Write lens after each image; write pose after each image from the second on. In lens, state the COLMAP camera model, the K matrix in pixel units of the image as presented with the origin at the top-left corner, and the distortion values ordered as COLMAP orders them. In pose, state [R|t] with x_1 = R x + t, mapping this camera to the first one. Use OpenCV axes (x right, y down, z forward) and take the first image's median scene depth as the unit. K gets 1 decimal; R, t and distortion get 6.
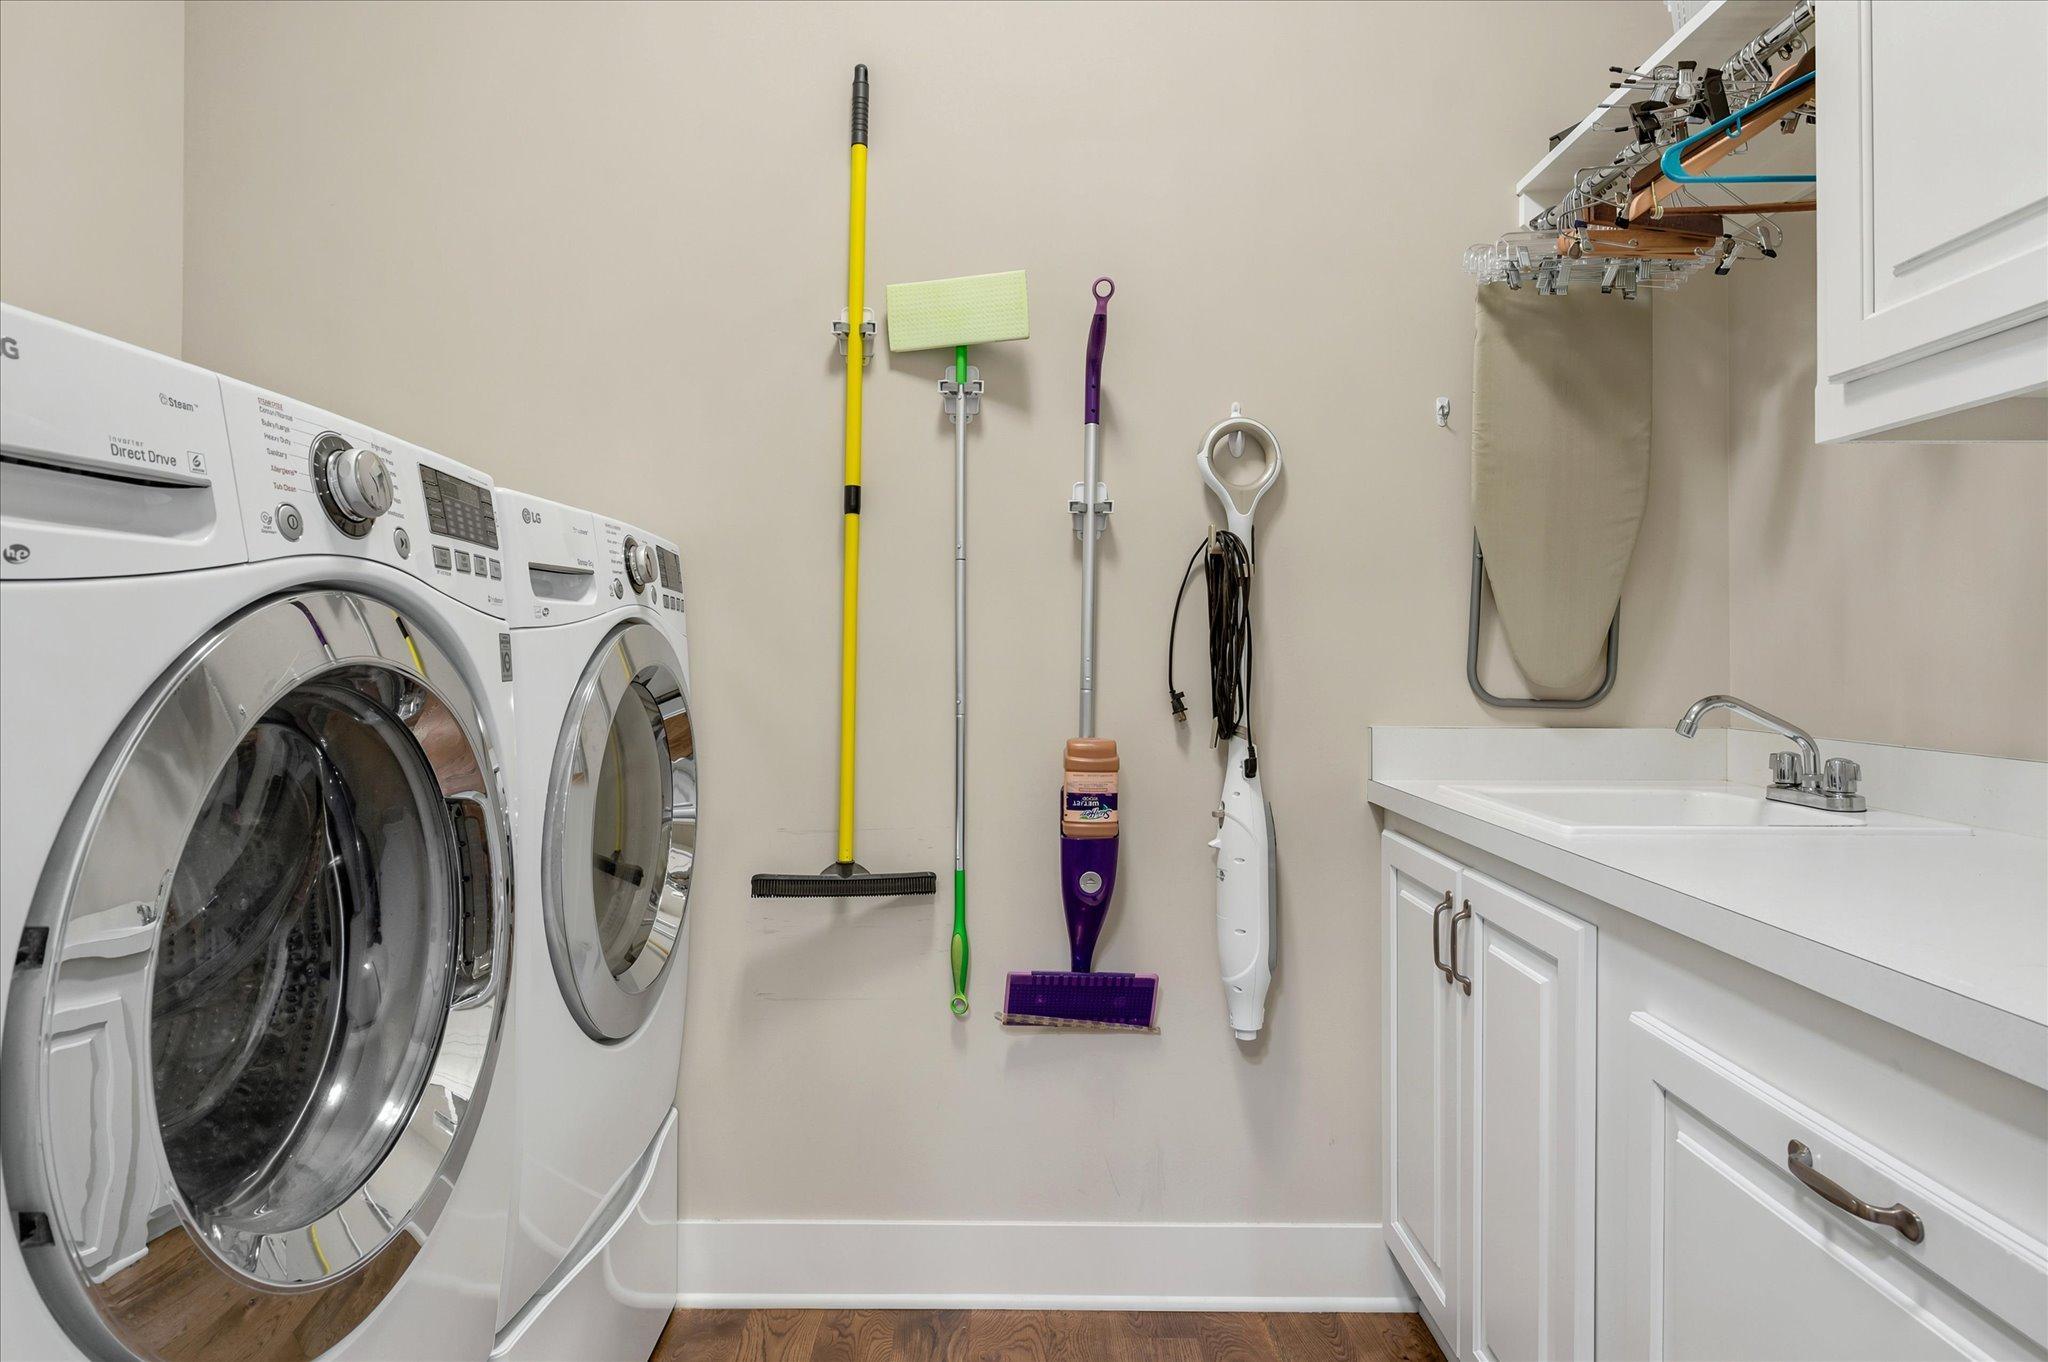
lens RADIAL K [[1193.4, 0, 1024.4], [0, 1193.4, 662.1], [0, 0, 1]] dist [-0.003269, -0.000266]
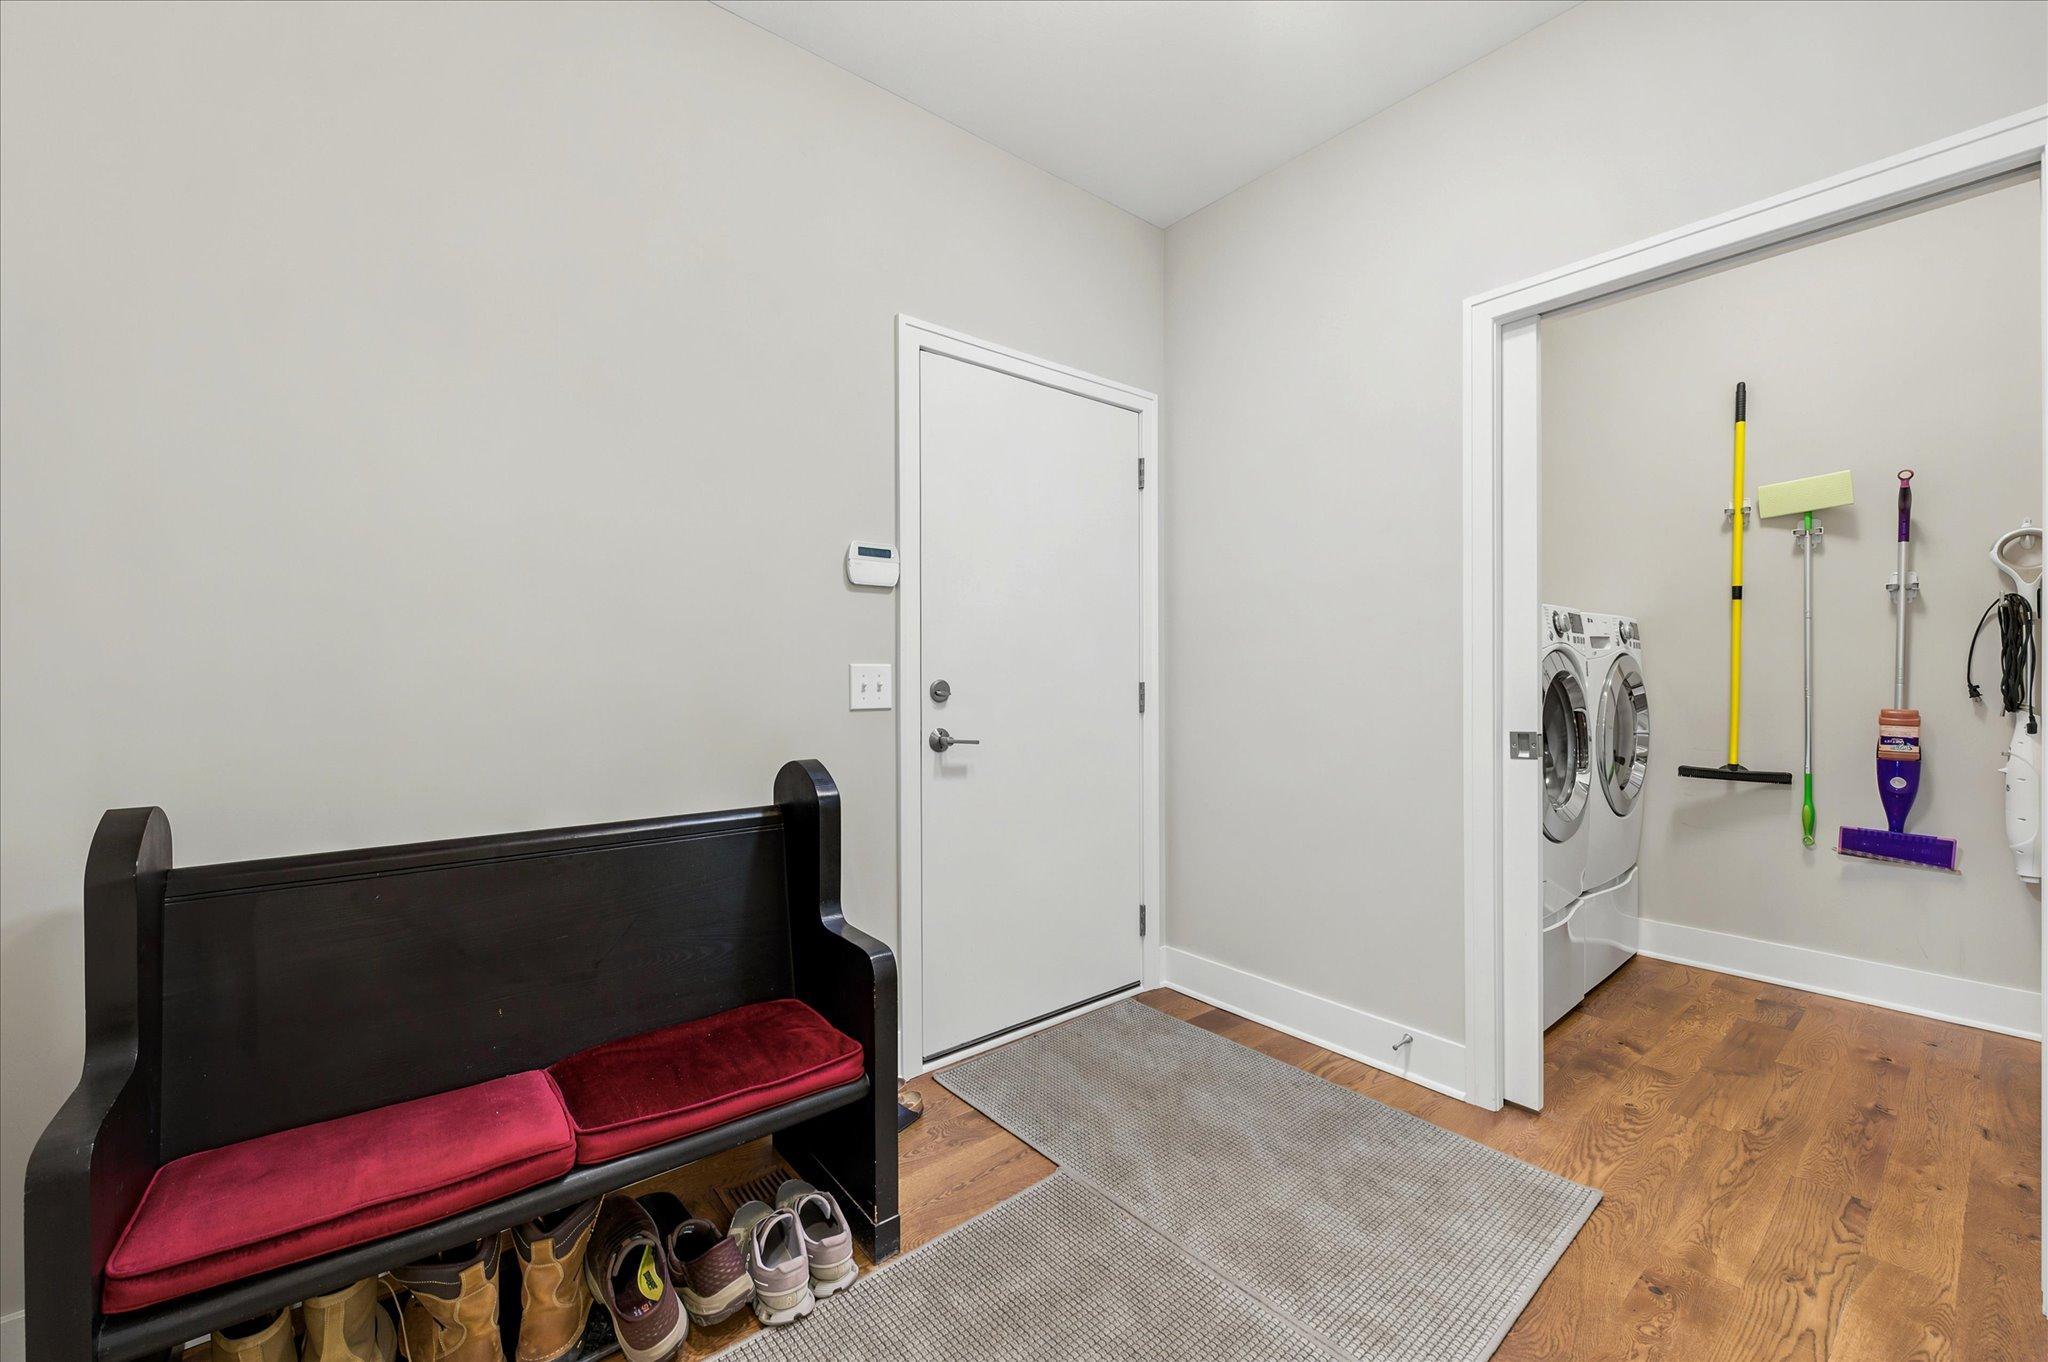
lens RADIAL K [[815.2, 0, 1027.3], [0, 815.2, 673.1], [0, 0, 1]] dist [-0.002036, 0.000013]
pose [[0.639039, -0.004661, -0.769160, 0.160190], [0.003960, 0.999988, -0.002770, 0.004874], [0.769164, -0.001276, 0.639050, -0.884445]]
